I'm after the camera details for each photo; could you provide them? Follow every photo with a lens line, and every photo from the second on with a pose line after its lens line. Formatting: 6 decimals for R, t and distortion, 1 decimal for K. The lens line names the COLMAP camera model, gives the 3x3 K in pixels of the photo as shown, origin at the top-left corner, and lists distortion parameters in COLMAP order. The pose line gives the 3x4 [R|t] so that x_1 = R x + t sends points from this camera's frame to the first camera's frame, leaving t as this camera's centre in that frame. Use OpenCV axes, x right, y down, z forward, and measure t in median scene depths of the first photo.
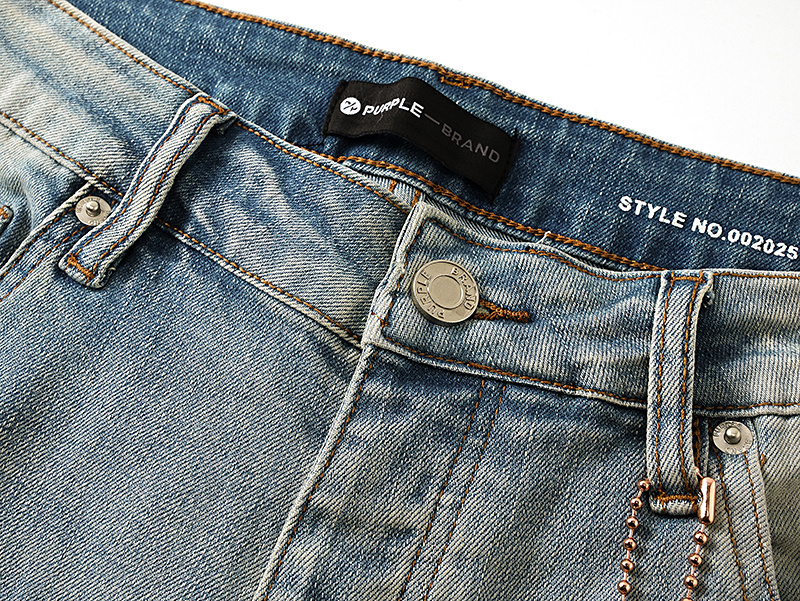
lens RADIAL K [[854.2, 0, 400.0], [0, 854.2, 300.5], [0, 0, 1]] dist [-0.003503, 0.002372]
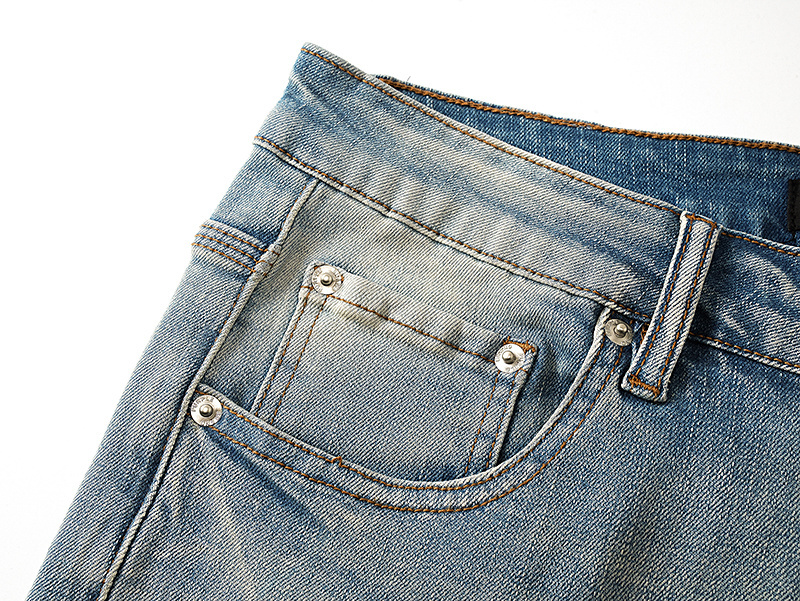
lens RADIAL K [[850.9, 0, 400.0], [0, 850.9, 300.5], [0, 0, 1]] dist [-0.006951, -0.015040]
pose [[0.986815, -0.159776, 0.025834, -0.674422], [0.161179, 0.984647, -0.067021, -0.120141], [-0.014729, 0.070301, 0.997417, -0.091079]]
